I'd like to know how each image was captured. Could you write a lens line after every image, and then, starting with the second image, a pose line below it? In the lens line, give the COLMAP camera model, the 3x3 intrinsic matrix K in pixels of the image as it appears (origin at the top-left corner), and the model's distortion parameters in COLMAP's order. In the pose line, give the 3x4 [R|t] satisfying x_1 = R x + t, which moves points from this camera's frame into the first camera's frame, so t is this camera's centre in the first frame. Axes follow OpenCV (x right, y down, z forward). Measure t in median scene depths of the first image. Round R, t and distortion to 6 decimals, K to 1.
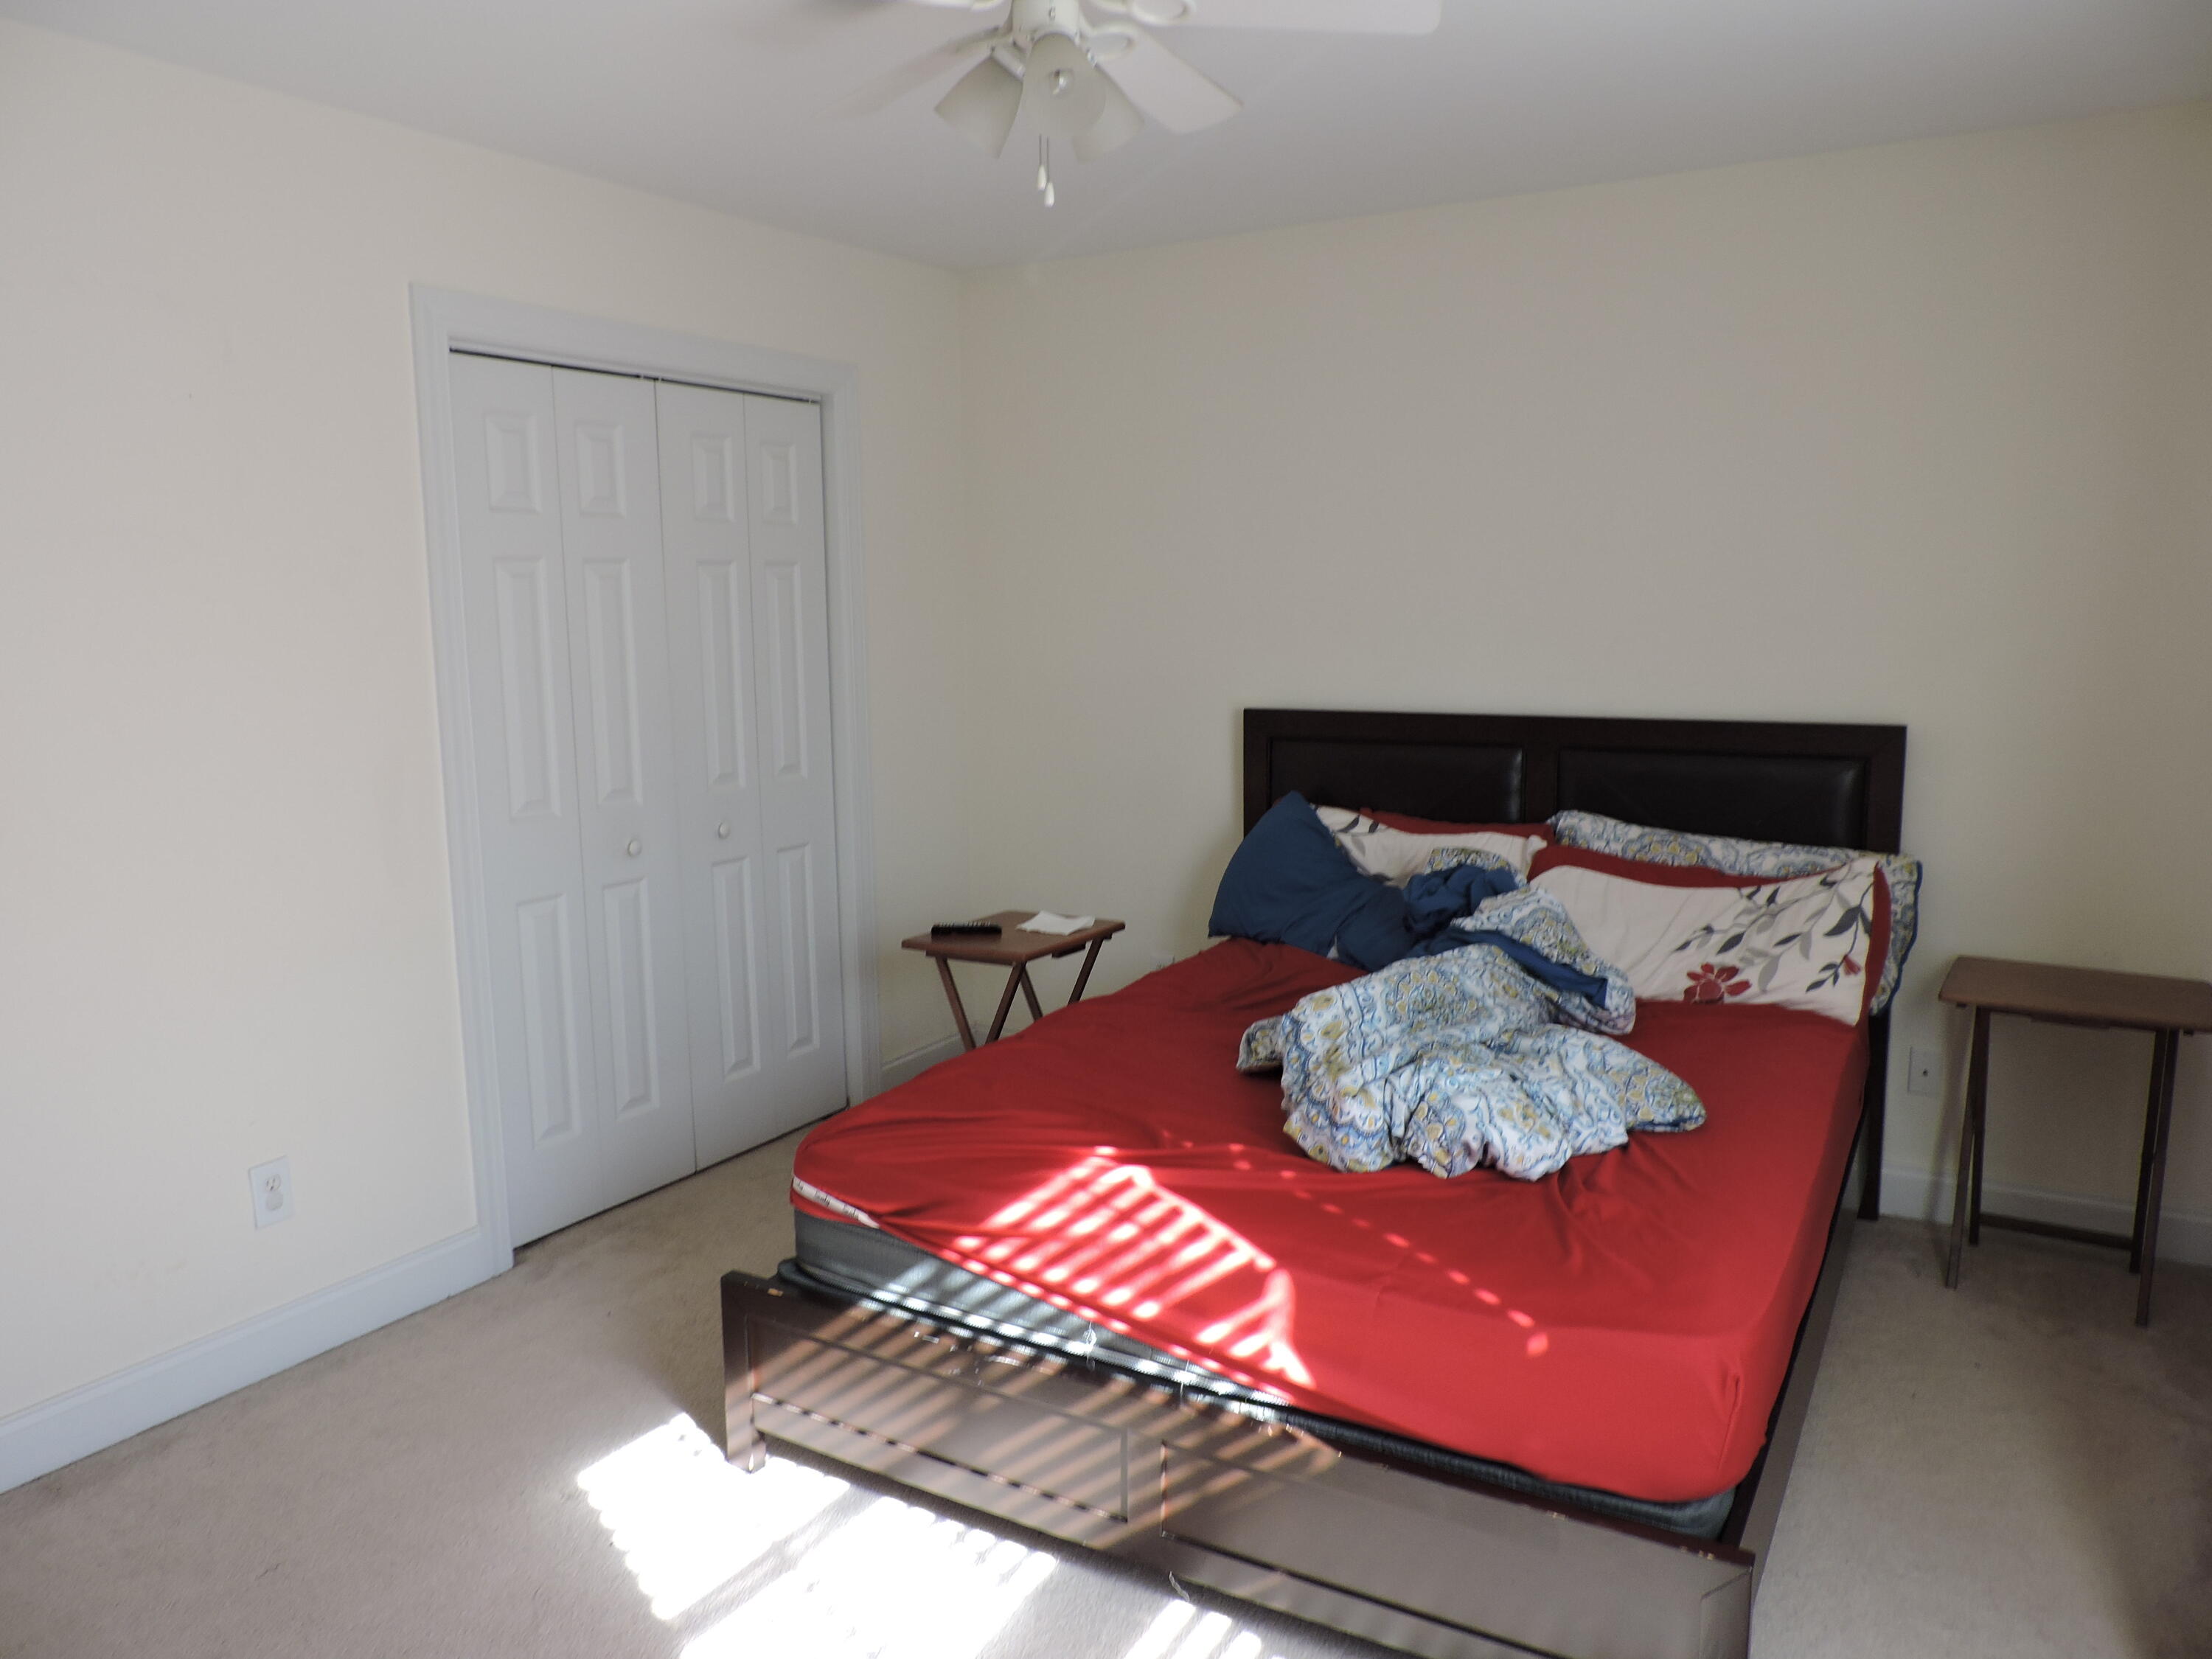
lens RADIAL K [[1584.7, 0, 1106.0], [0, 1584.7, 829.5], [0, 0, 1]] dist [-0.019953, 0.007026]
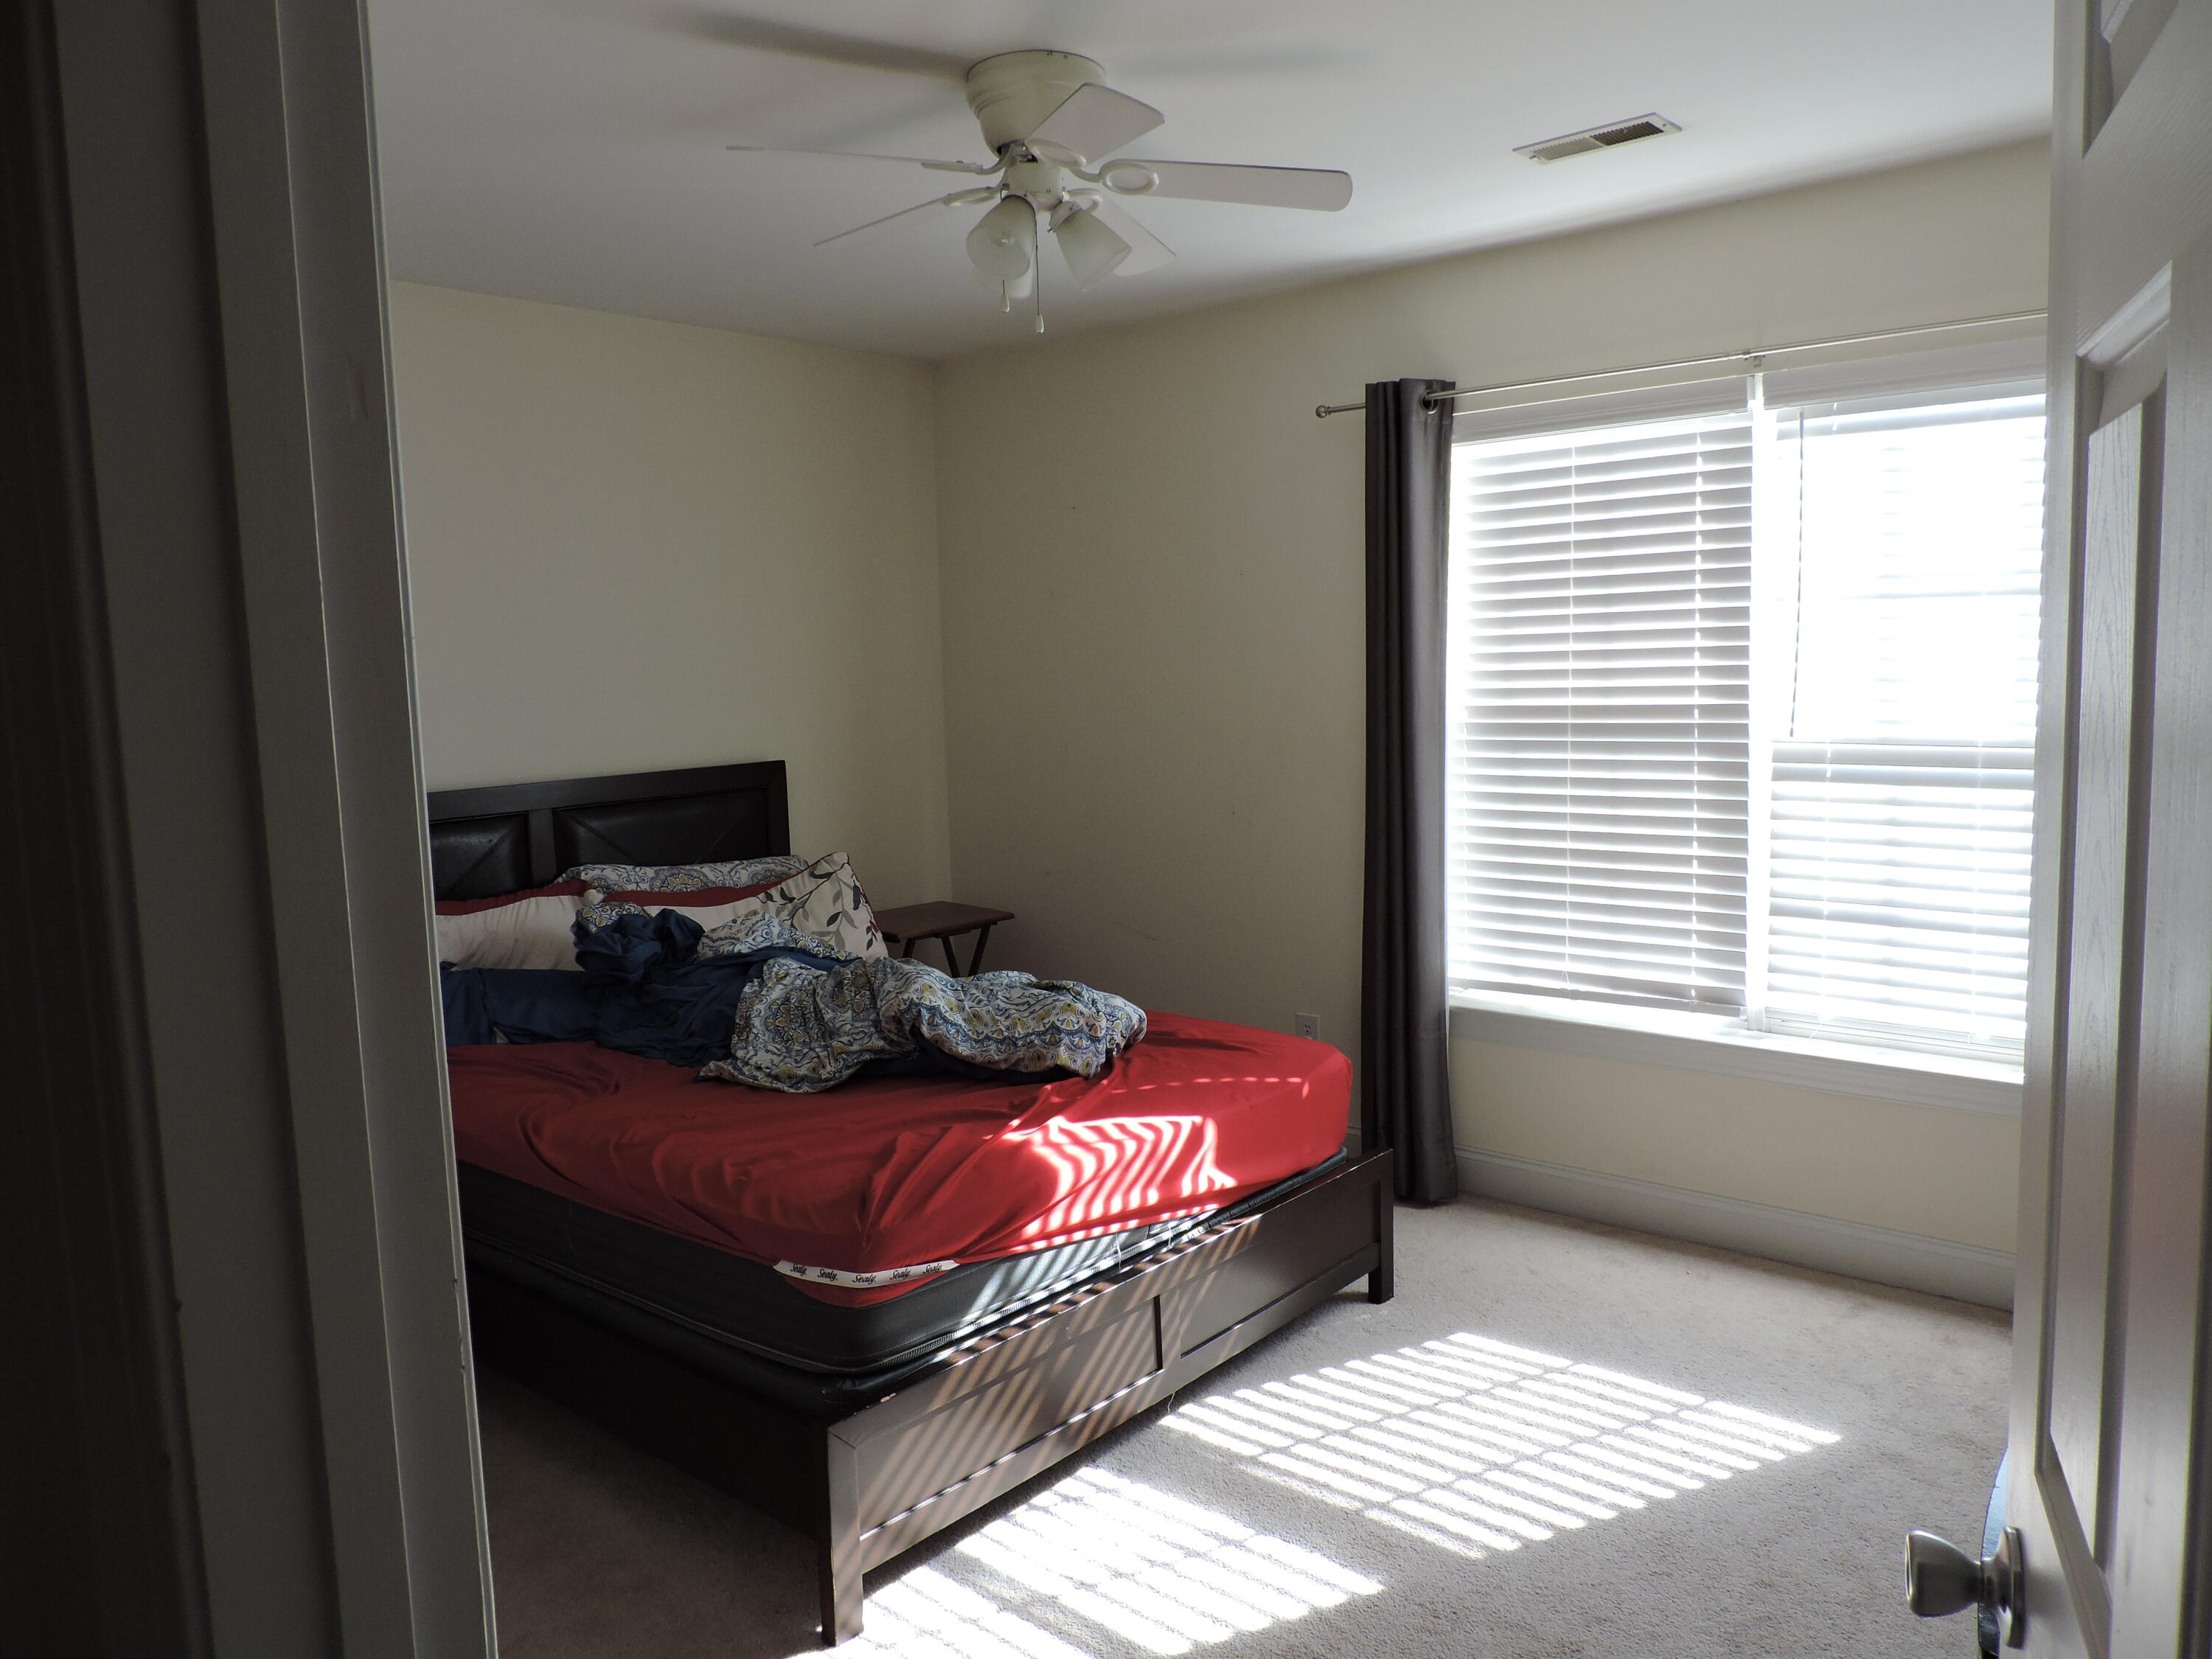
lens RADIAL K [[1559.3, 0, 1106.0], [0, 1559.3, 829.5], [0, 0, 1]] dist [0.005928, 0.002890]
pose [[0.183272, -0.106766, 0.977247, -1.107349], [0.172987, 0.982076, 0.074851, -0.086654], [-0.967723, 0.155333, 0.198456, 0.679713]]
